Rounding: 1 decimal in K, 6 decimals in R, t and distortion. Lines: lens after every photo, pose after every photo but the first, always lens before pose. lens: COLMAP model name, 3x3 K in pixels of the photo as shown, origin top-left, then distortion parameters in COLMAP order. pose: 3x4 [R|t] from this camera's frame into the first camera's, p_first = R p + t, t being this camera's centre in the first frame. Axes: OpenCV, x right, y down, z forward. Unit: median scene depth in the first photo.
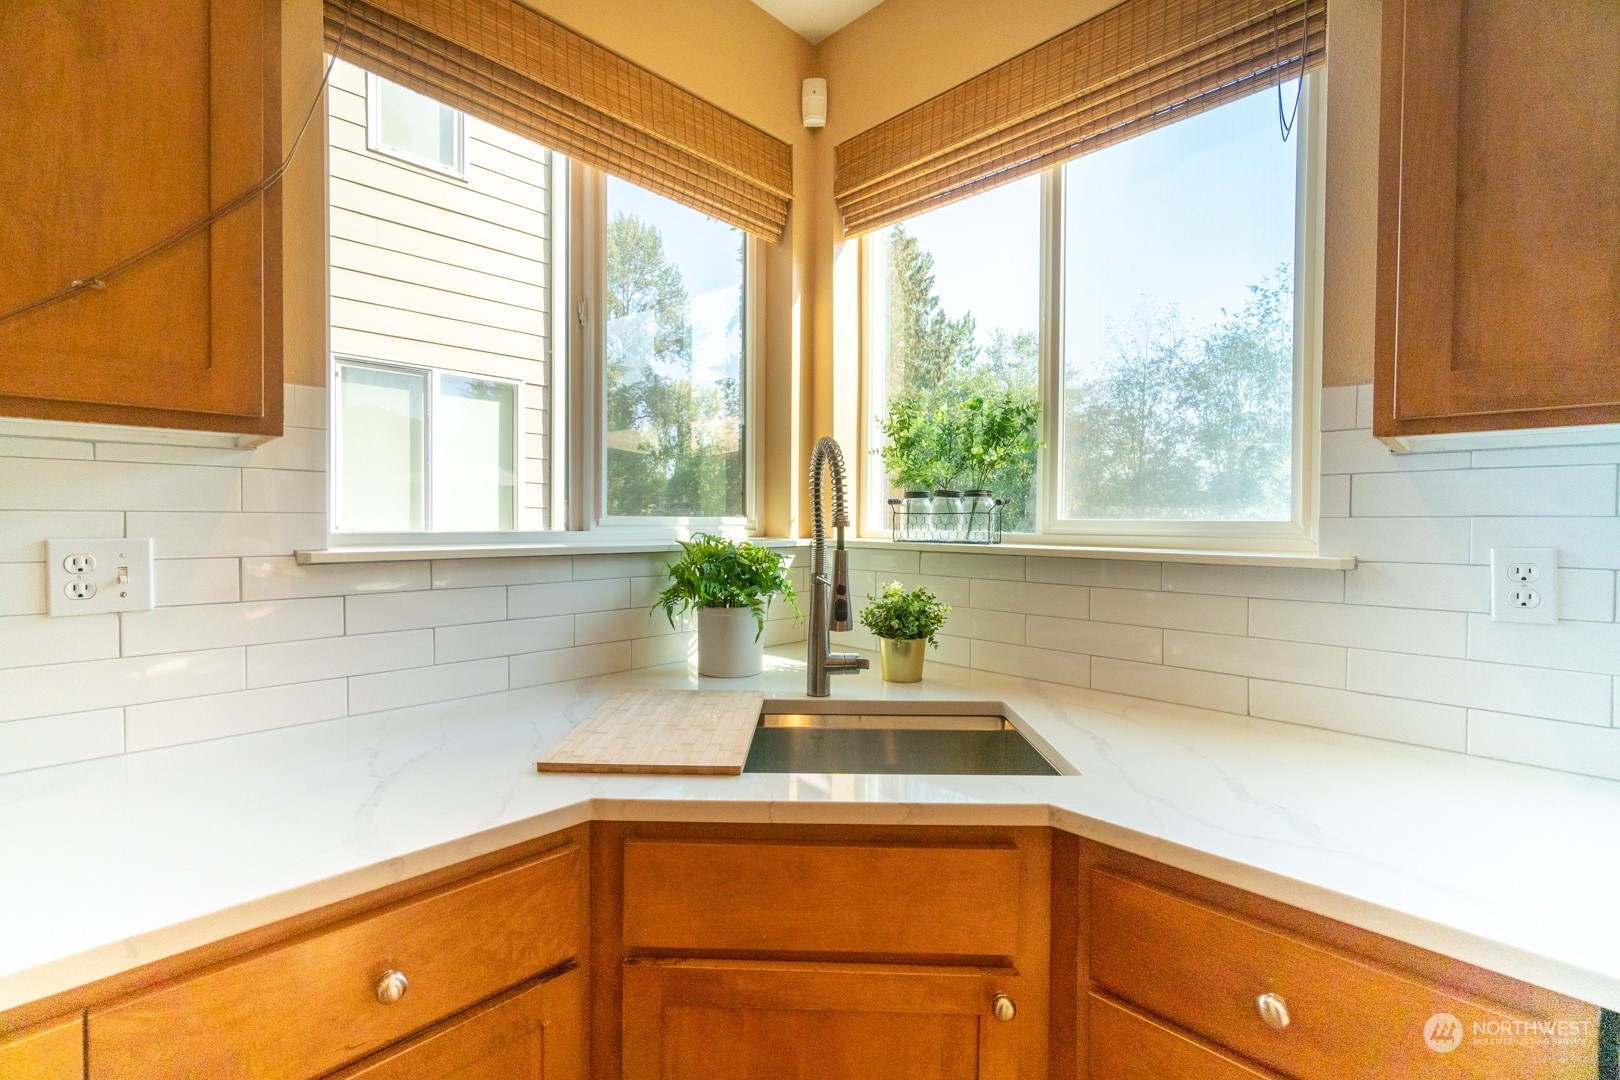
lens RADIAL K [[699.2, 0, 794.3], [0, 699.2, 530.9], [0, 0, 1]] dist [-0.004410, 0.003126]
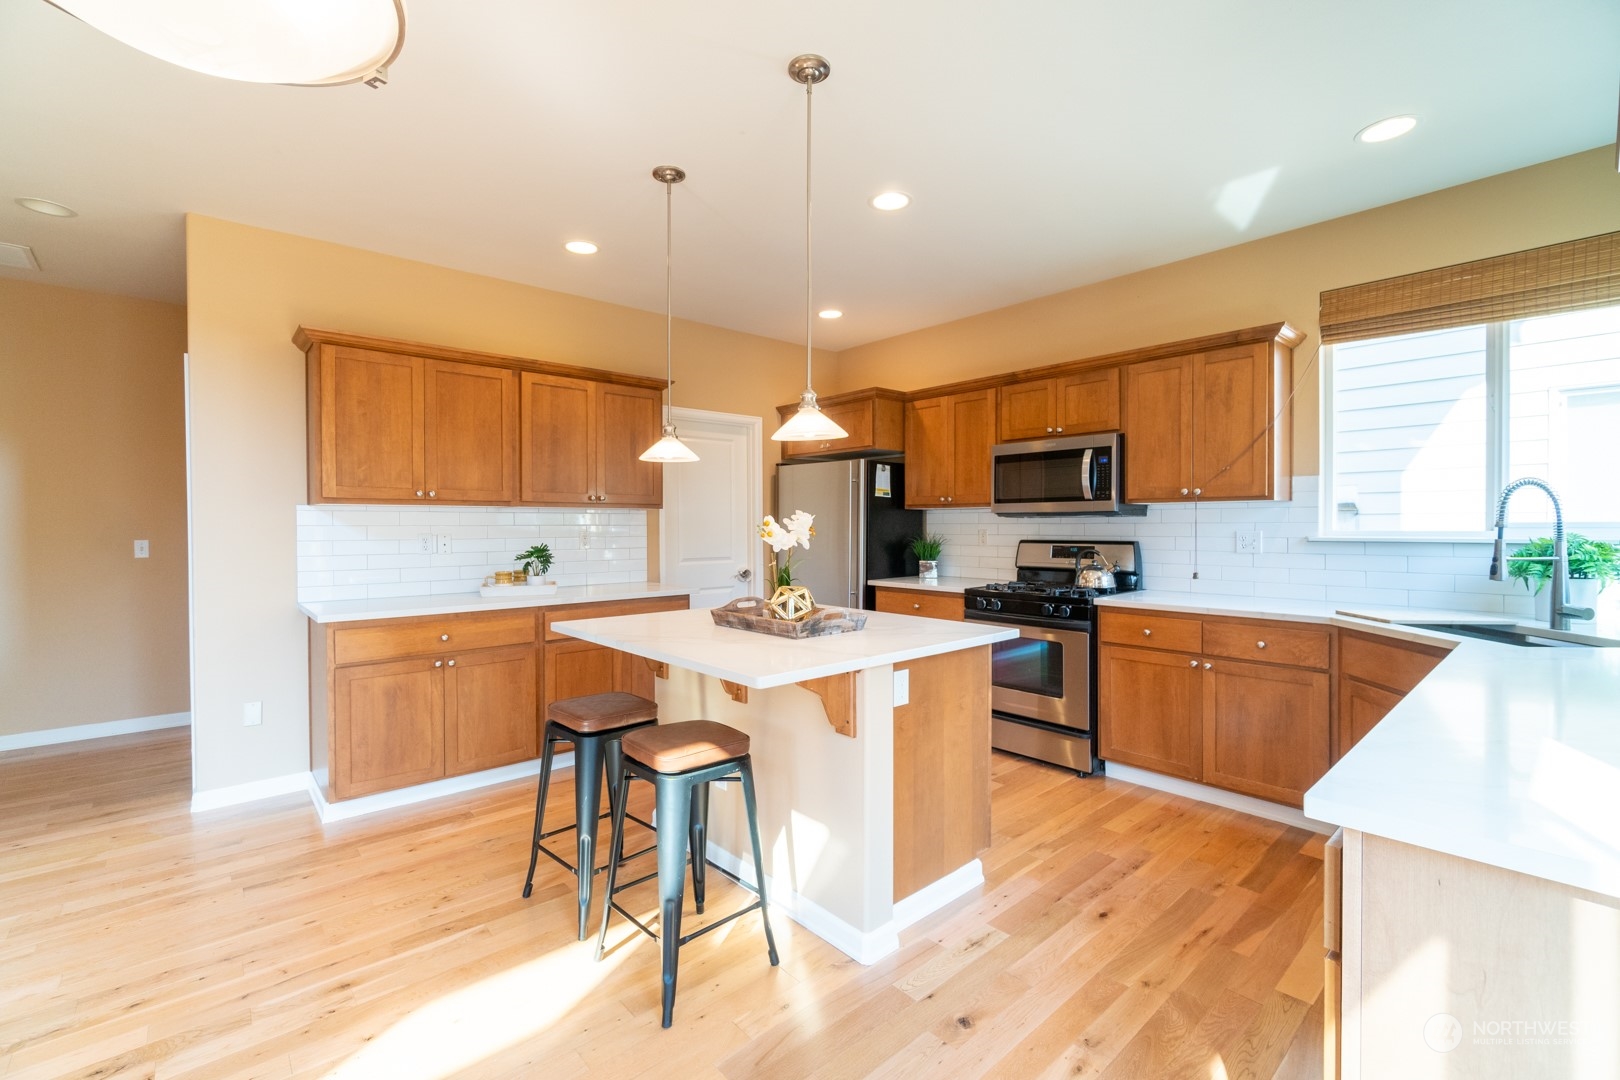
lens RADIAL K [[699.2, 0, 794.3], [0, 699.2, 530.9], [0, 0, 1]] dist [-0.004410, 0.003126]
pose [[-0.063054, 0.001383, -0.998009, 1.931438], [-0.012281, 0.999922, 0.002162, 0.023031], [0.997935, 0.012393, -0.063032, -0.756230]]
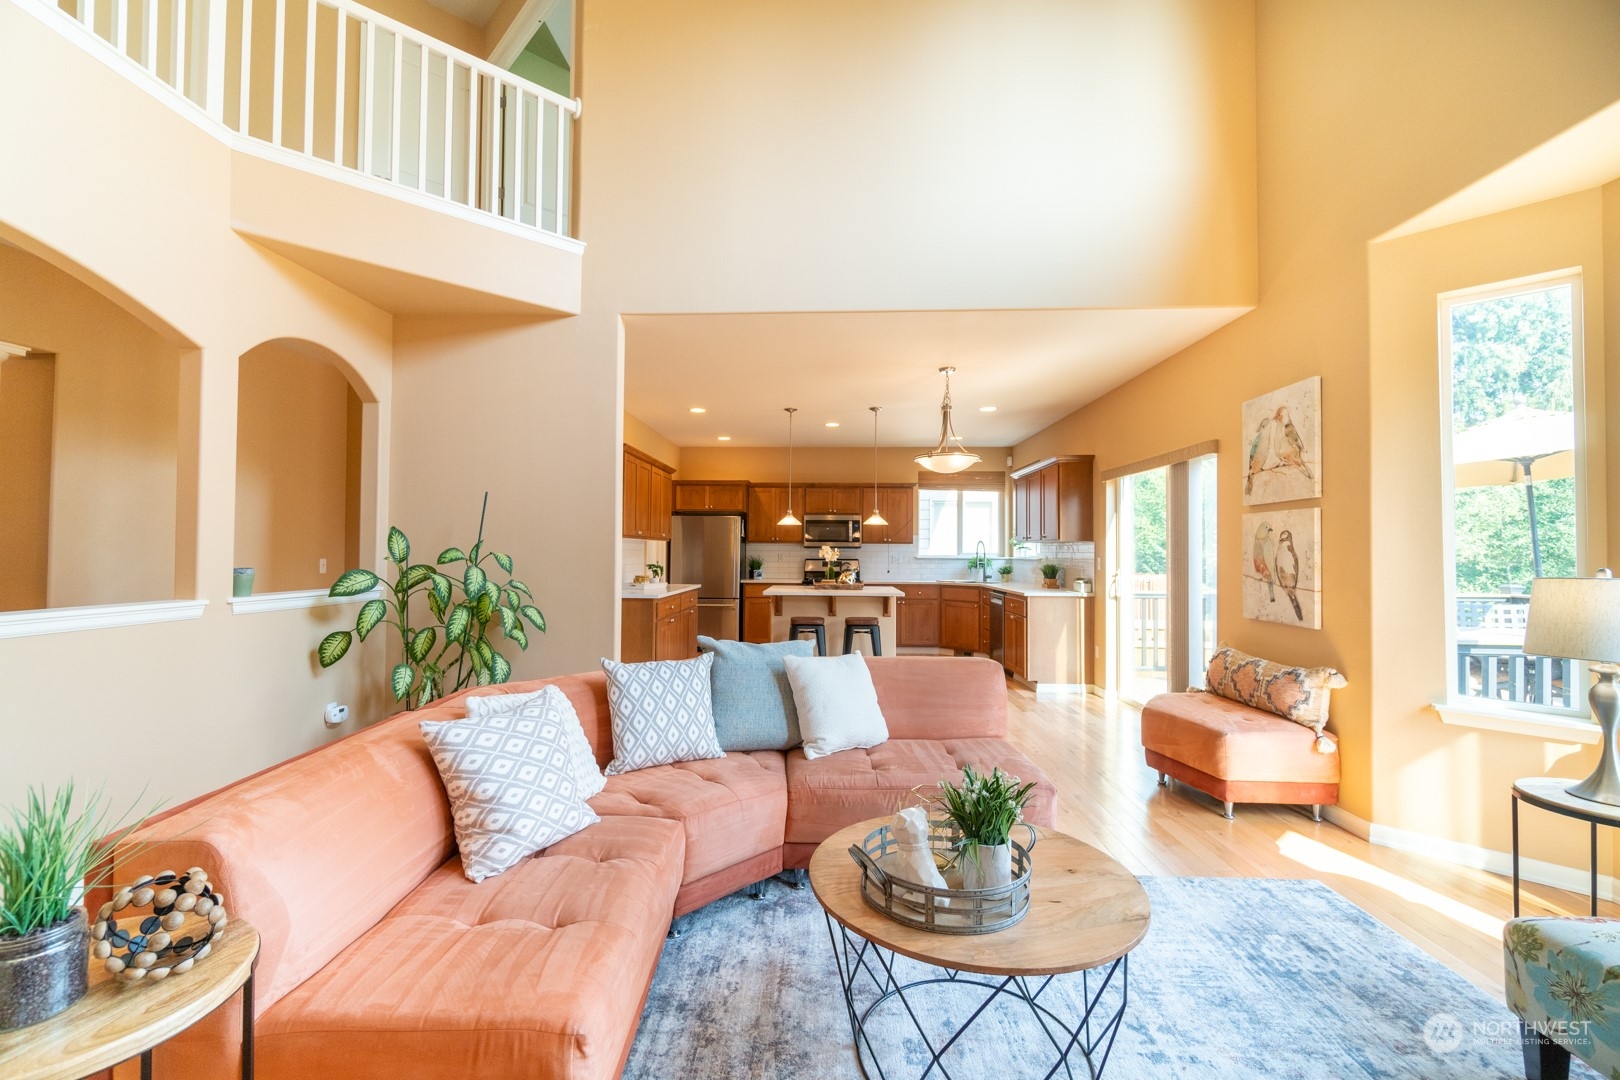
lens RADIAL K [[699.2, 0, 794.3], [0, 699.2, 530.9], [0, 0, 1]] dist [-0.004410, 0.003126]
pose [[0.678494, -0.025798, -0.734153, 3.638846], [-0.012464, 0.998835, -0.046618, 0.106534], [0.734500, 0.040781, 0.677382, -4.676810]]
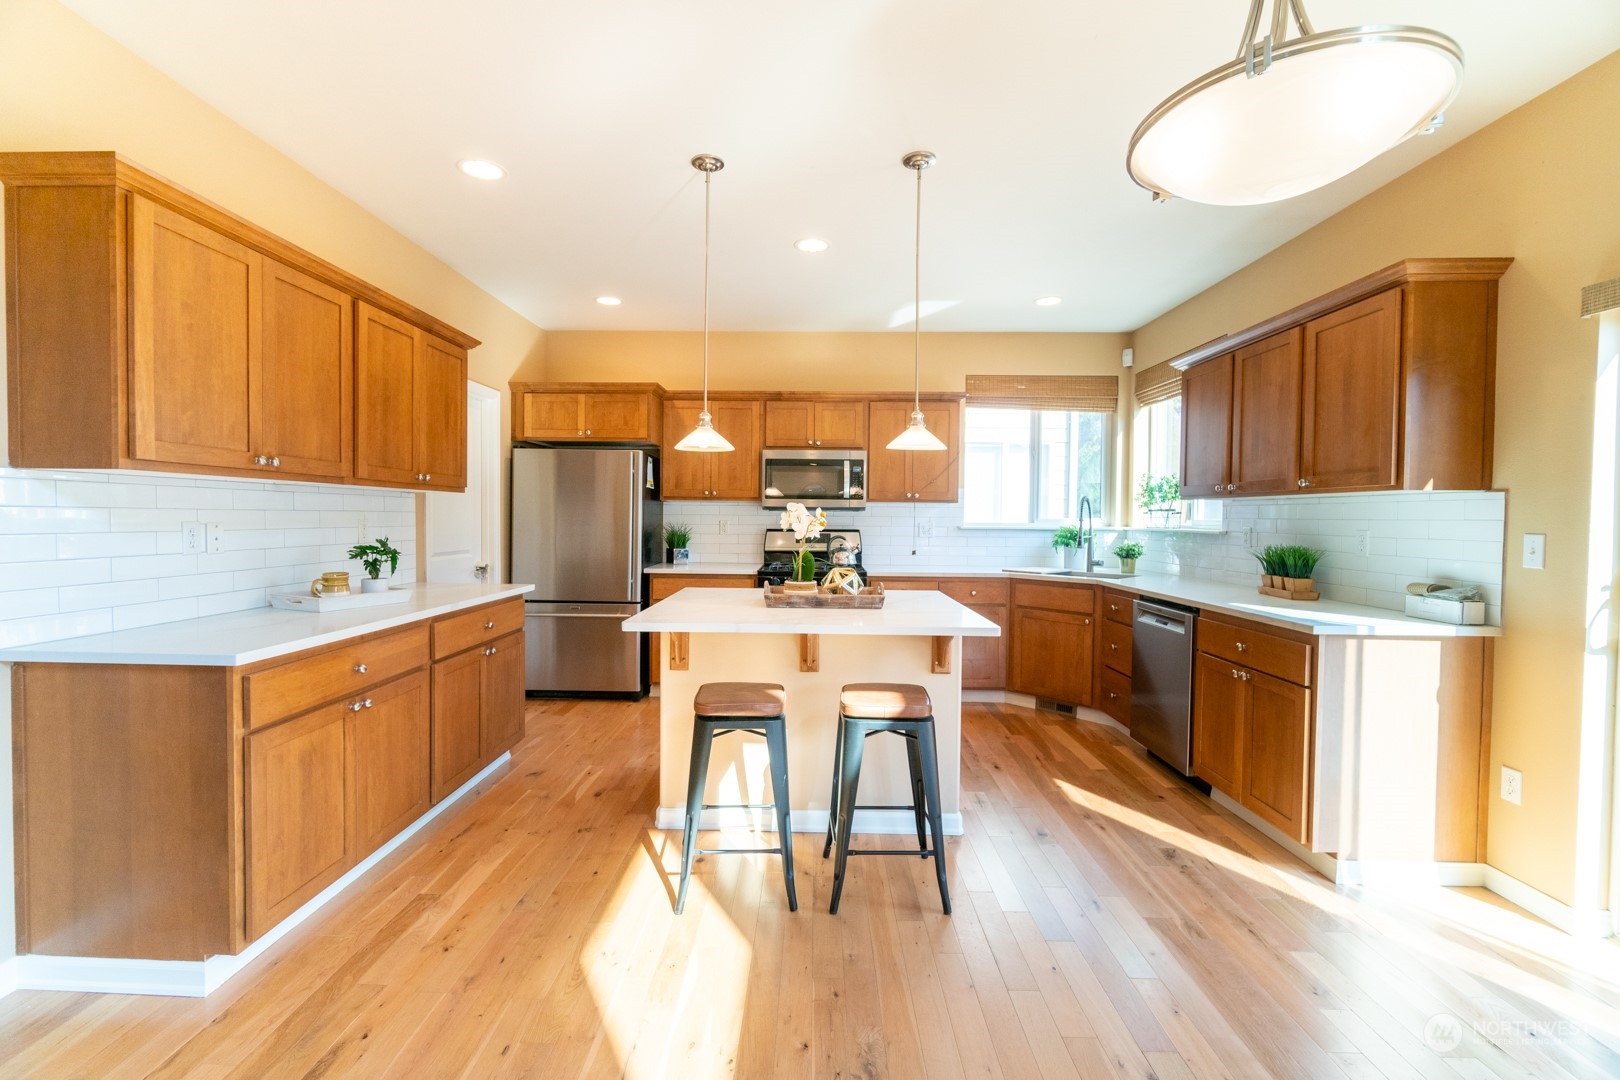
lens RADIAL K [[699.2, 0, 794.3], [0, 699.2, 530.9], [0, 0, 1]] dist [-0.004410, 0.003126]
pose [[0.692326, 0.013804, -0.721453, 1.569835], [-0.015532, 0.999870, 0.004226, 0.050281], [0.721418, 0.008280, 0.692451, -2.505338]]
